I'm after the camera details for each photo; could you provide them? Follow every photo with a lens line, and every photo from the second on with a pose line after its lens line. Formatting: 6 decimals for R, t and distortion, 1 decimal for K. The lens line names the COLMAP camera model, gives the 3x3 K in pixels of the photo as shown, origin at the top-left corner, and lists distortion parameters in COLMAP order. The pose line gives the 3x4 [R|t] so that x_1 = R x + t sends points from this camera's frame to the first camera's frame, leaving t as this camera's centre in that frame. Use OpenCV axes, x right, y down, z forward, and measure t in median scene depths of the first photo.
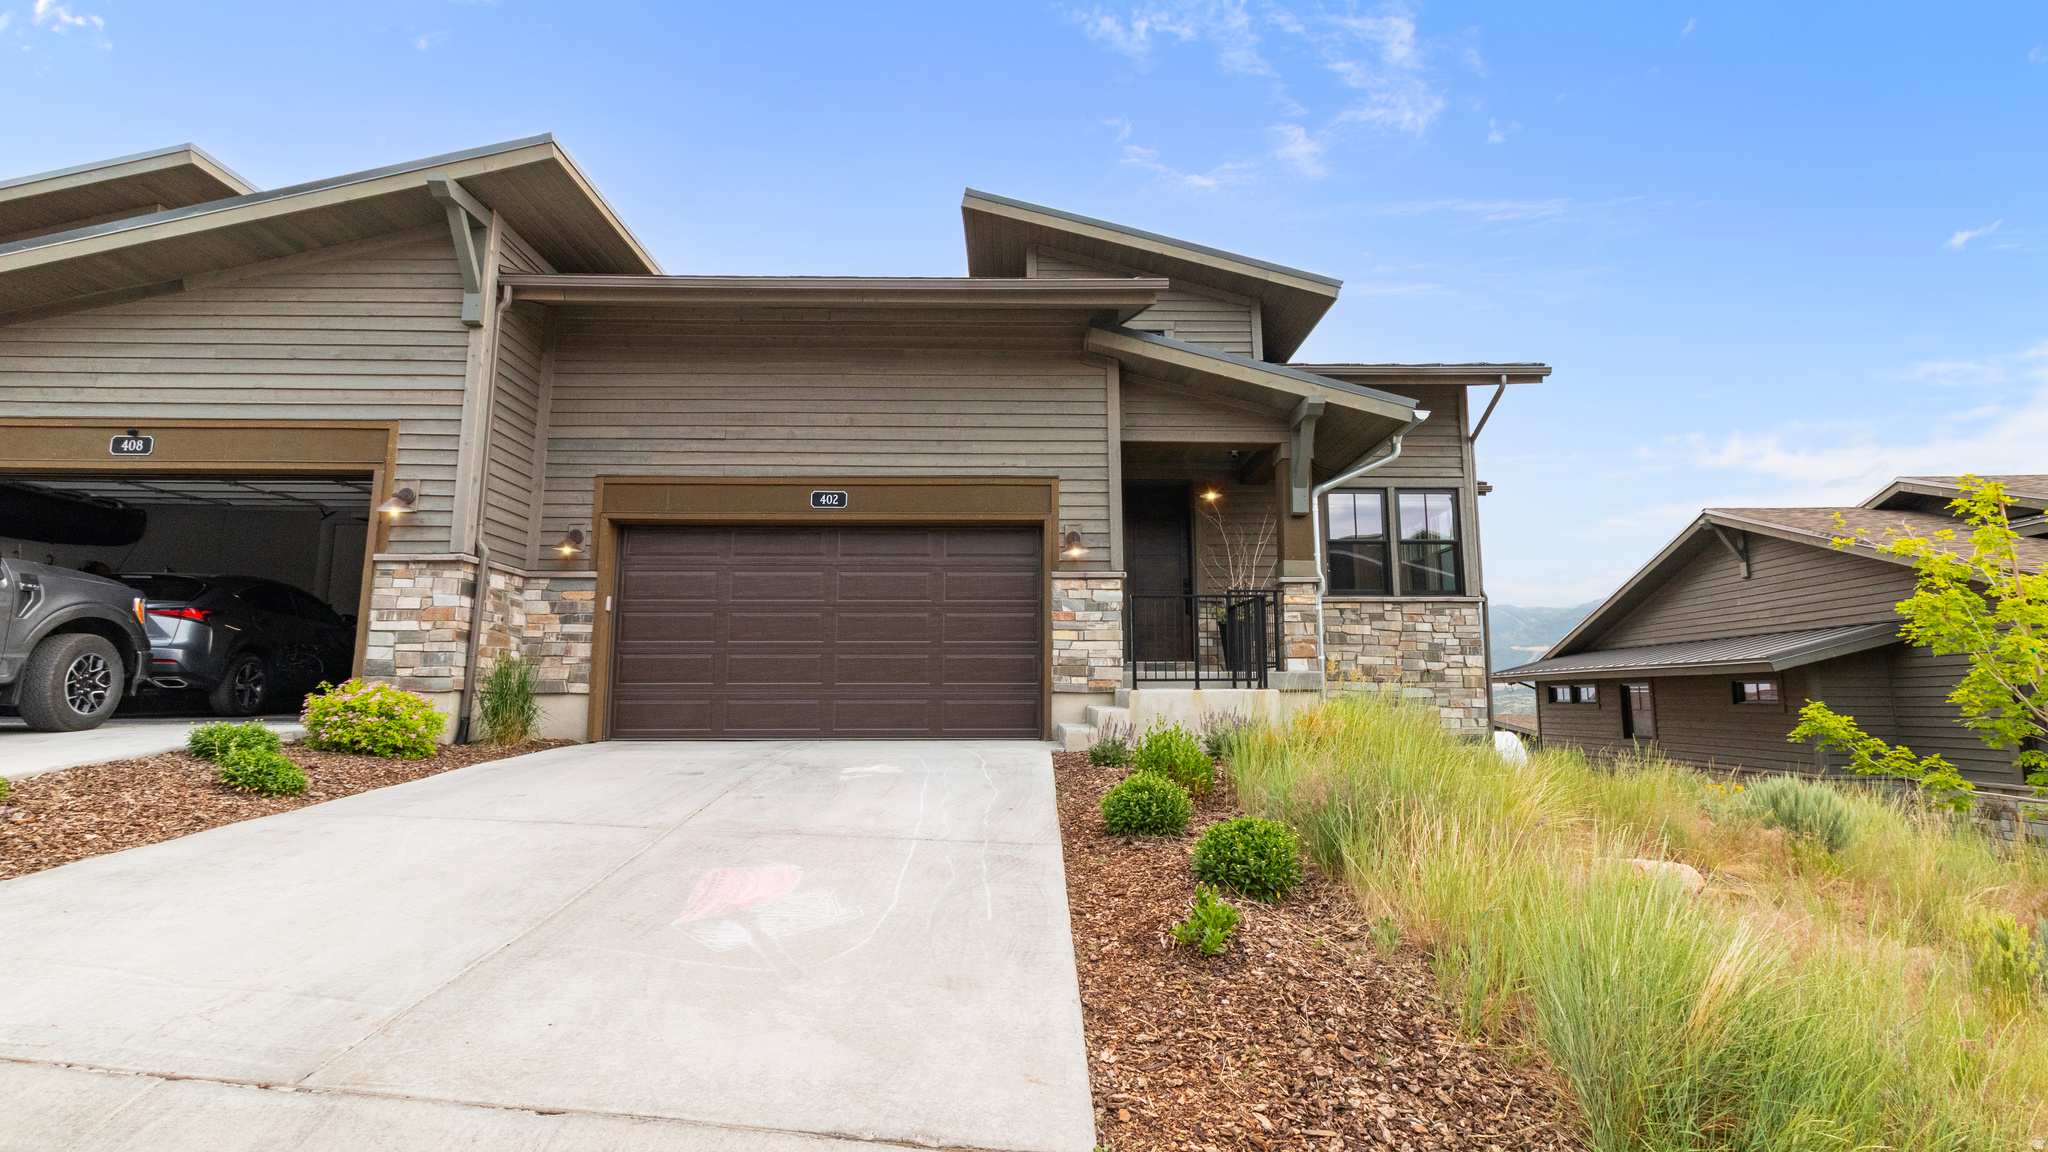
lens RADIAL K [[953.4, 0, 1036.3], [0, 953.4, 572.5], [0, 0, 1]] dist [0.002084, 0.000524]
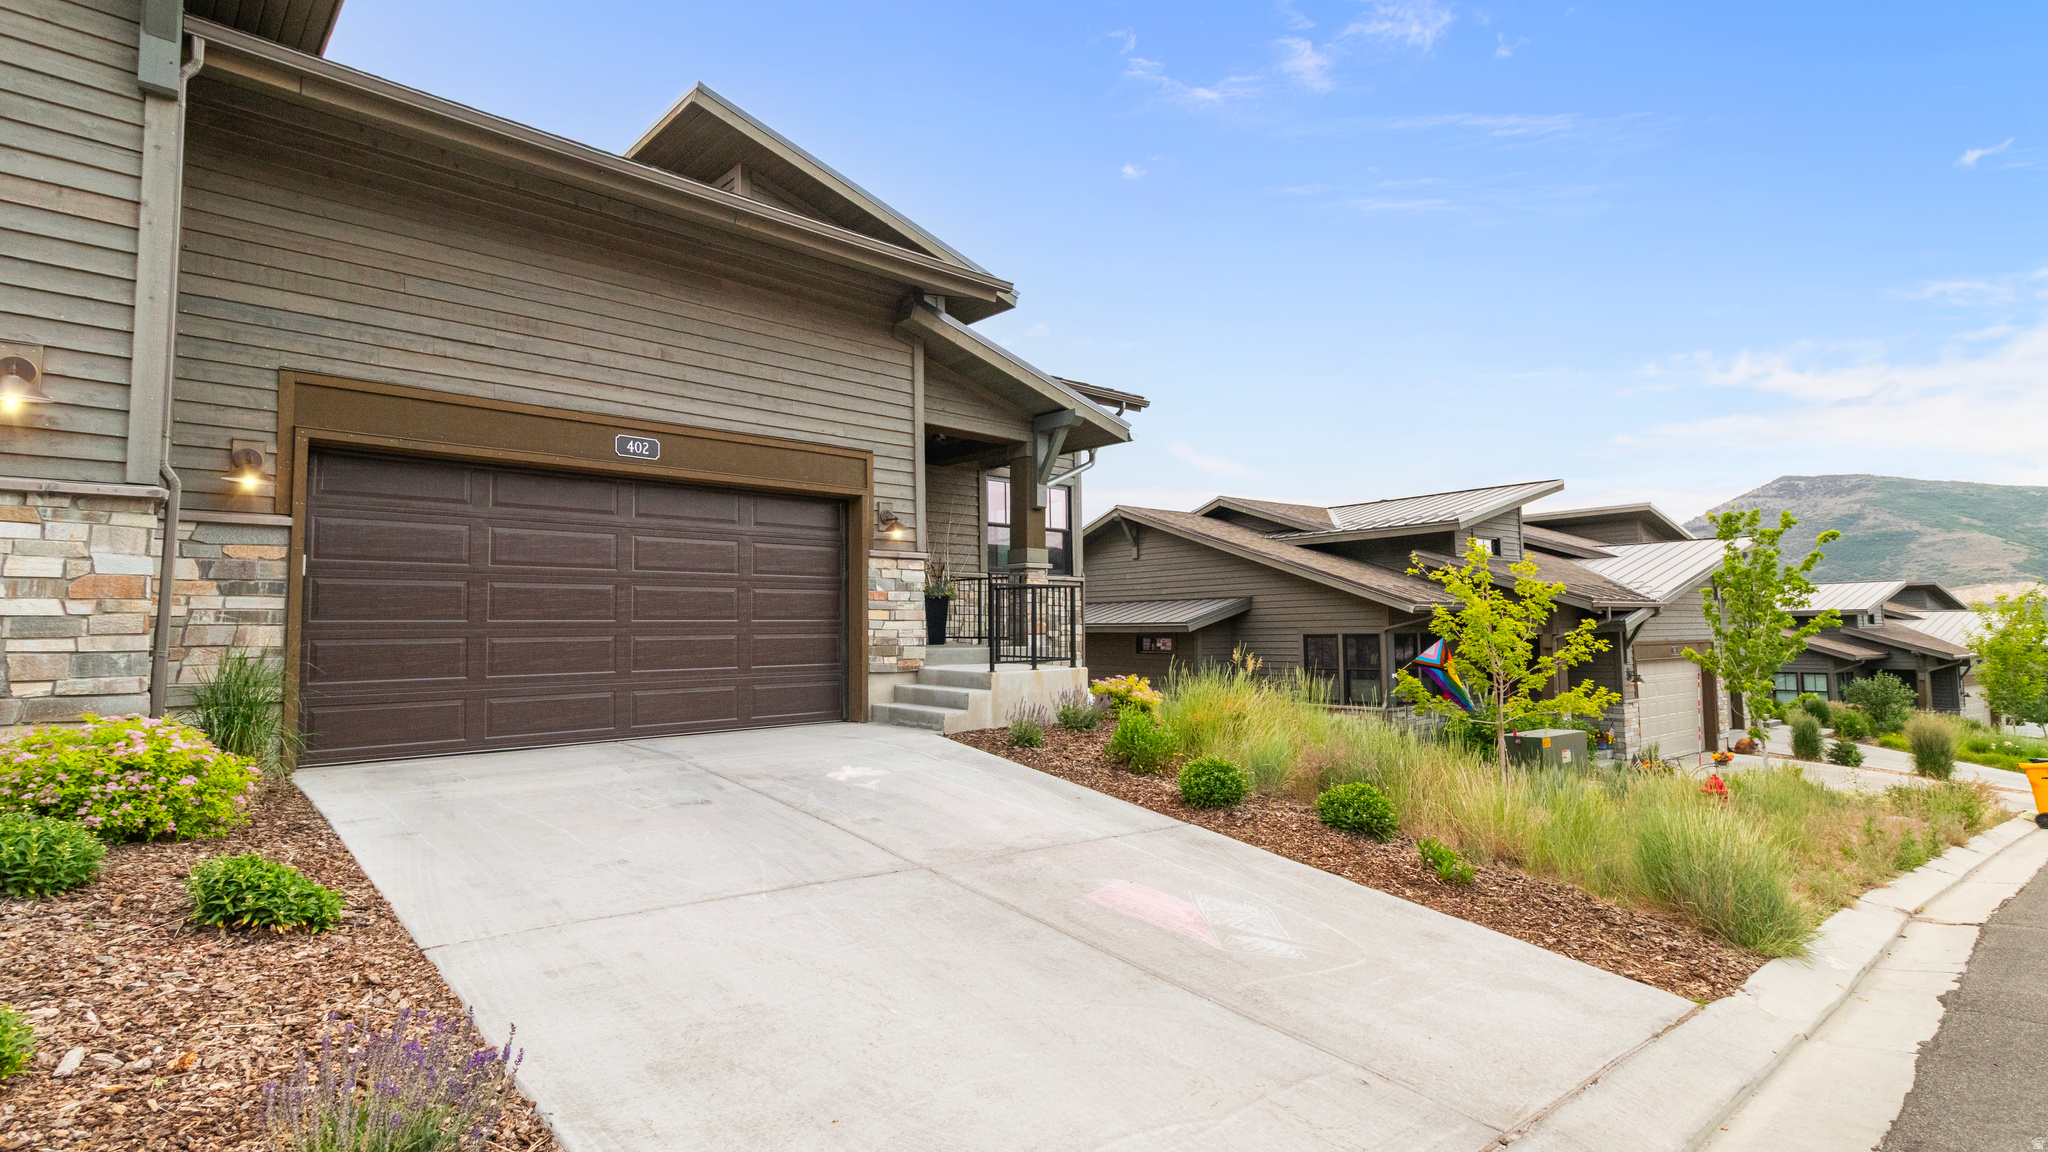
lens RADIAL K [[953.4, 0, 1044.6], [0, 953.4, 579.9], [0, 0, 1]] dist [0.002084, 0.000524]
pose [[0.741153, 0.029938, 0.670669, -0.502369], [-0.081023, 0.995692, 0.045092, -0.028916], [-0.666429, -0.087760, 0.740385, 0.156056]]
